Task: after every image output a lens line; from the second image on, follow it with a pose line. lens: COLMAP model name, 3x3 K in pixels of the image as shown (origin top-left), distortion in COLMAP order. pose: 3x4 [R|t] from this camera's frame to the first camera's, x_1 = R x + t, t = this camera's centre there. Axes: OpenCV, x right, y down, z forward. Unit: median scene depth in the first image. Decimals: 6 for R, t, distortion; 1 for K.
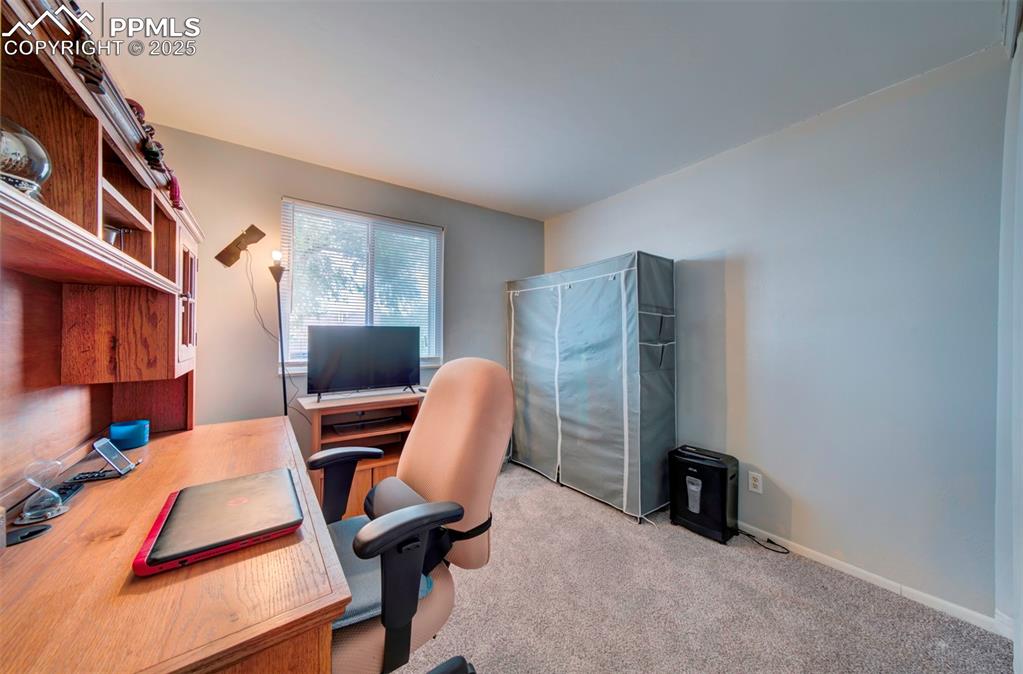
lens RADIAL K [[349.3, 0, 508.0], [0, 349.3, 330.3], [0, 0, 1]] dist [0.001707, 0.001902]
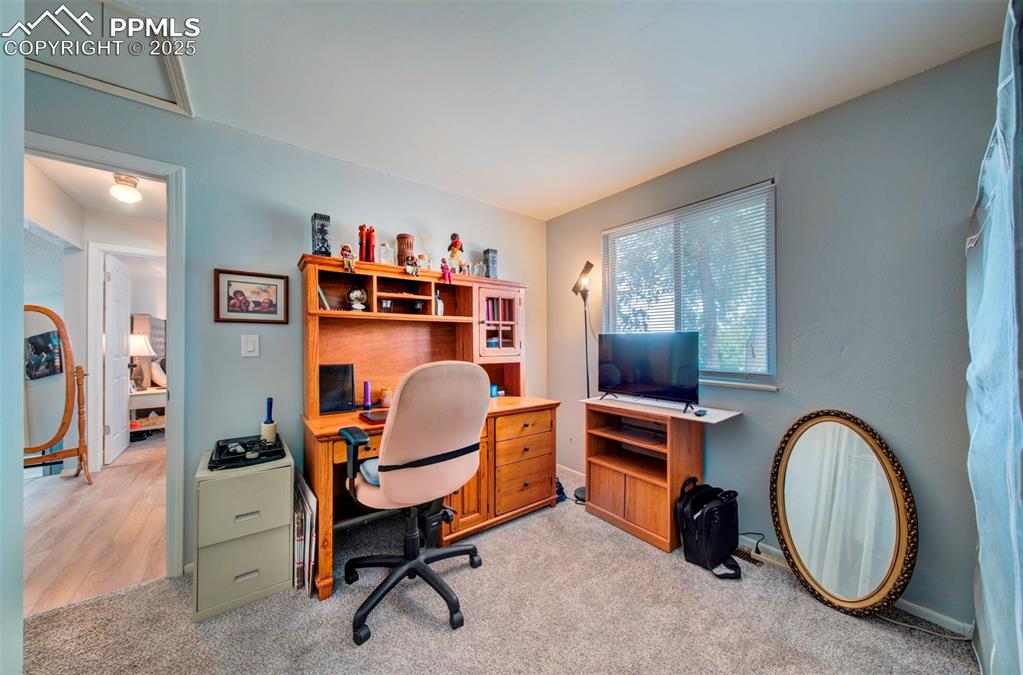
lens RADIAL K [[349.3, 0, 508.7], [0, 349.3, 341.3], [0, 0, 1]] dist [0.001707, 0.001902]
pose [[0.030923, -0.004027, -0.999514, 0.586790], [0.016395, 0.999859, -0.003521, 0.010458], [0.999387, -0.016278, 0.030984, 0.615623]]
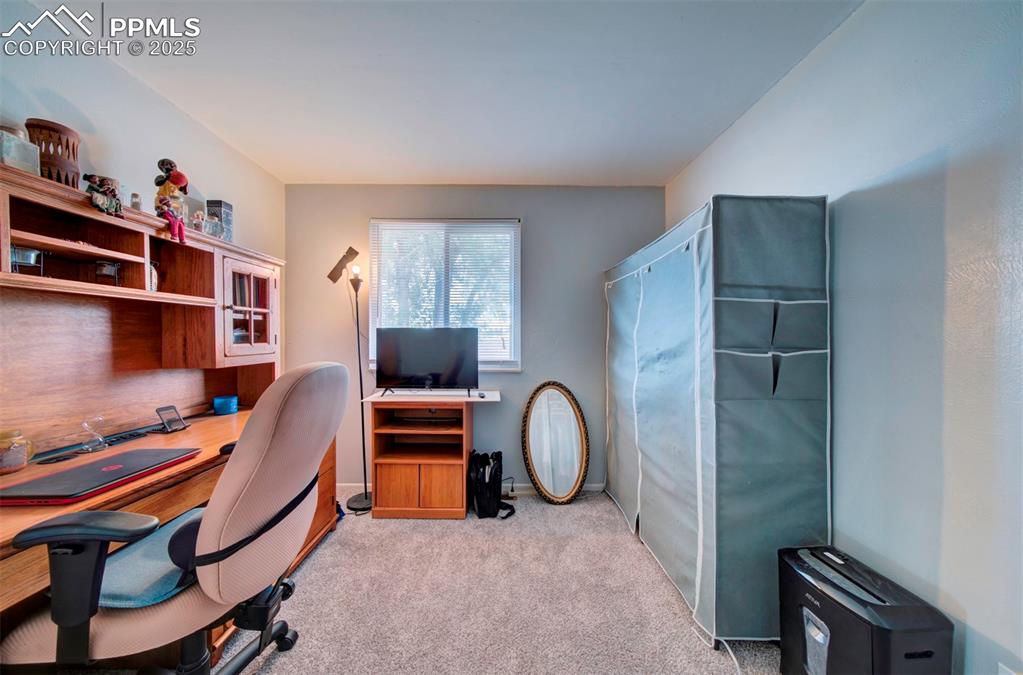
lens RADIAL K [[349.3, 0, 510.9], [0, 349.3, 337.7], [0, 0, 1]] dist [0.001707, 0.001902]
pose [[0.819700, 0.003086, -0.572785, 0.416289], [0.006314, 0.999876, 0.014423, 0.003669], [0.572759, -0.015439, 0.819578, 0.296861]]
